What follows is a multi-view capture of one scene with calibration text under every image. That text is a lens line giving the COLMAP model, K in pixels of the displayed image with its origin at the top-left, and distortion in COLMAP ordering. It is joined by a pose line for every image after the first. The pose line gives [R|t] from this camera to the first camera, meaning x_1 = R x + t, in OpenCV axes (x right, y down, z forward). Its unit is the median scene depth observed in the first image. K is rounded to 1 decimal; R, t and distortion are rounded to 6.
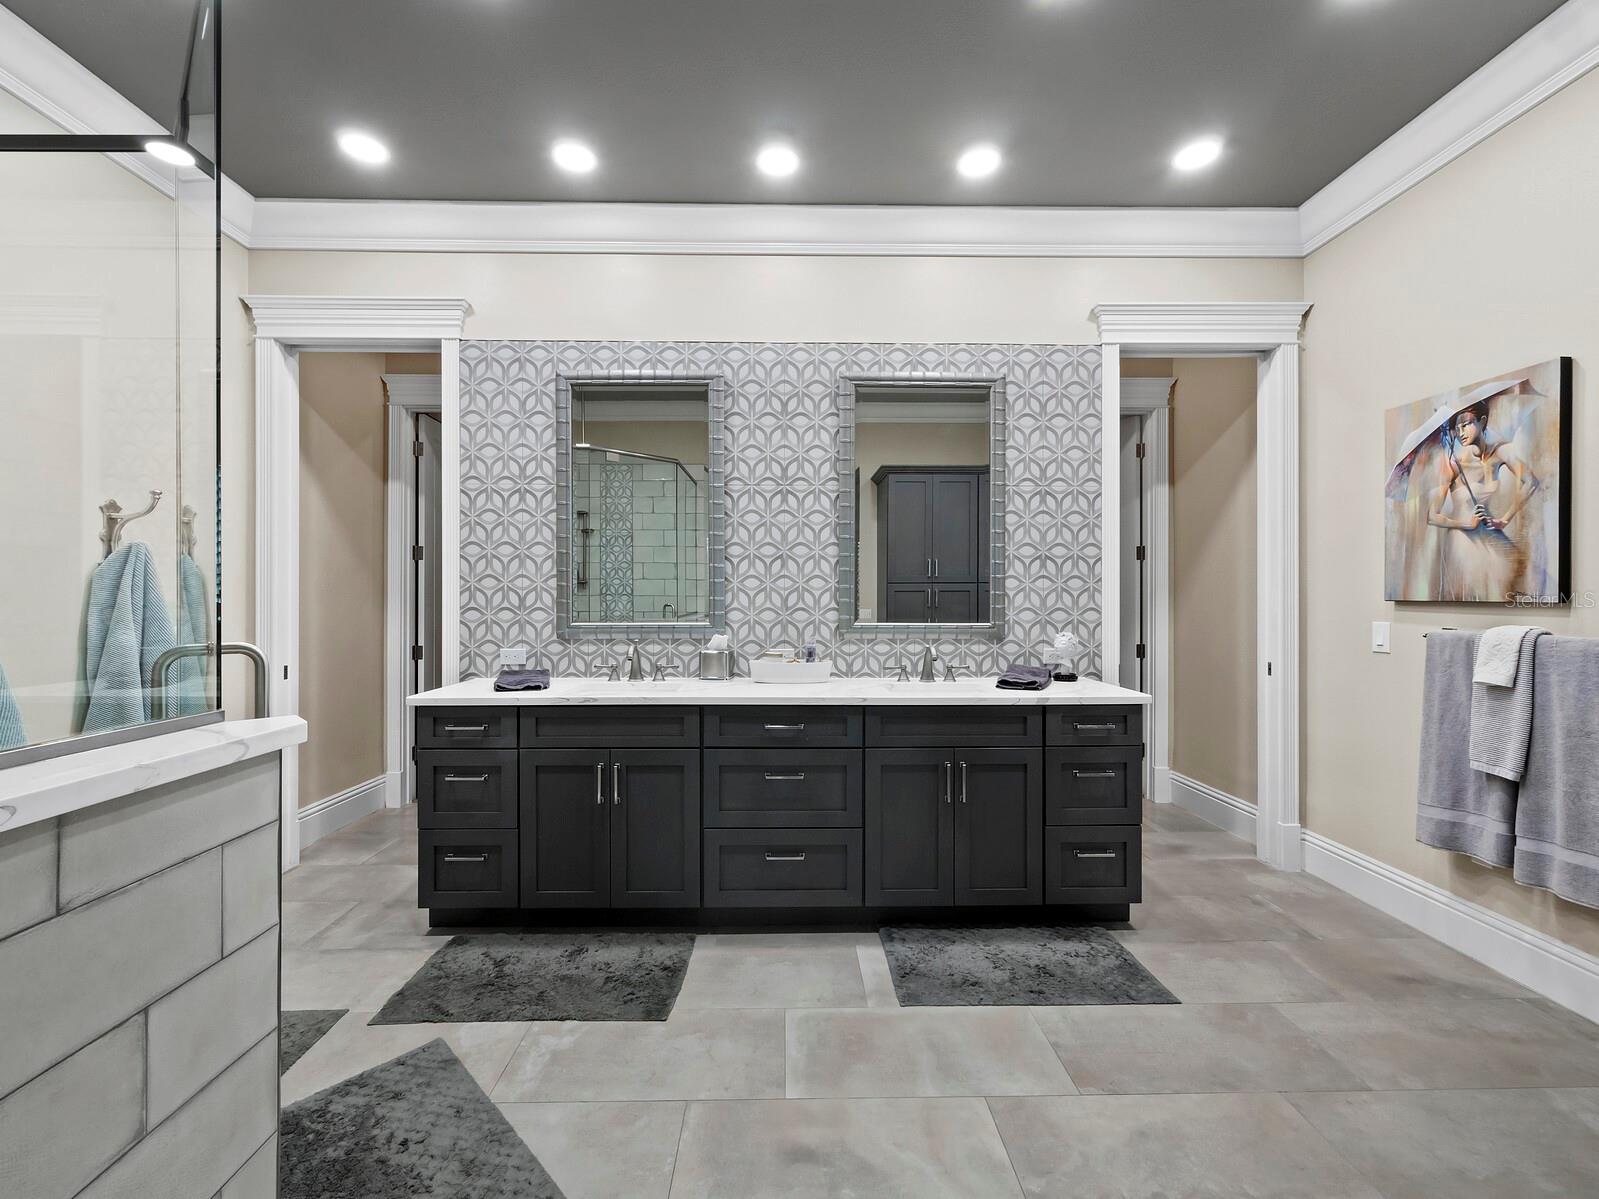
lens RADIAL K [[682.2, 0, 796.8], [0, 682.2, 592.5], [0, 0, 1]] dist [0.001409, 0.000727]
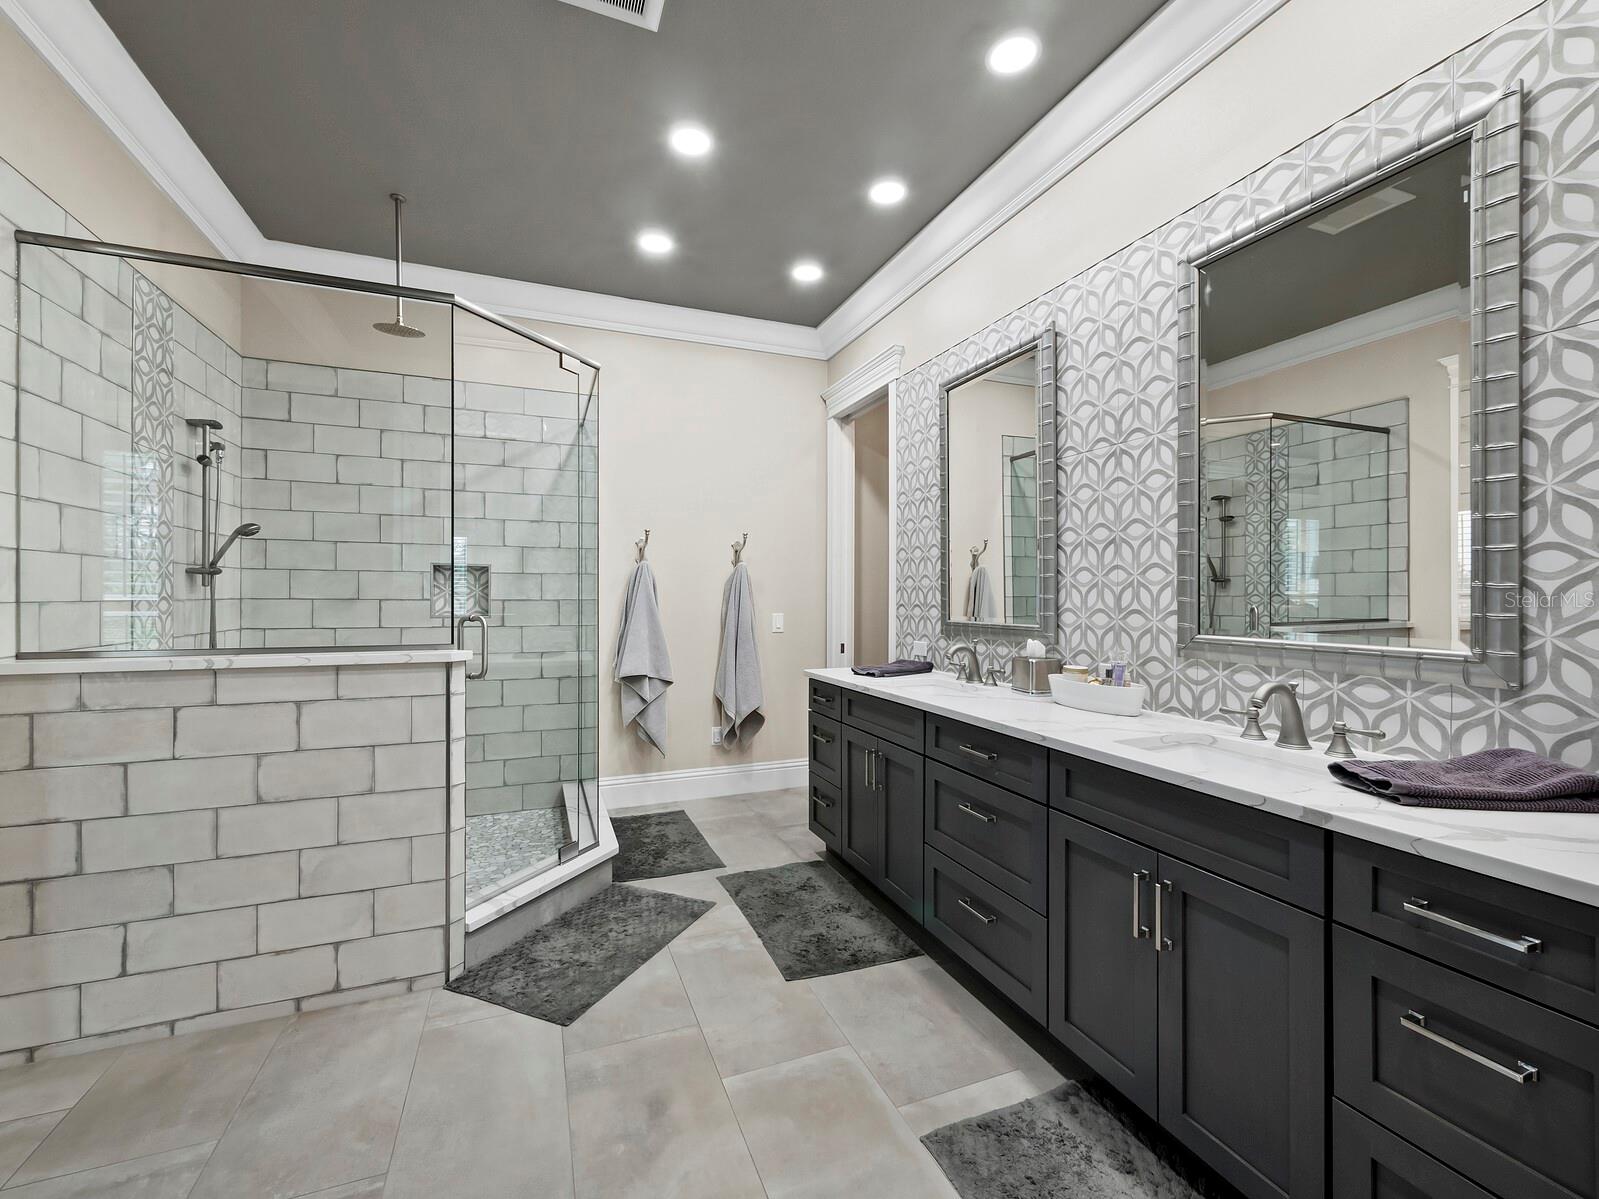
lens RADIAL K [[682.2, 0, 796.8], [0, 682.2, 592.5], [0, 0, 1]] dist [0.001409, 0.000727]
pose [[0.350515, -0.004909, -0.936544, 0.558489], [0.000645, 0.999987, -0.005000, 0.007664], [0.936557, 0.001149, 0.350514, 0.420453]]
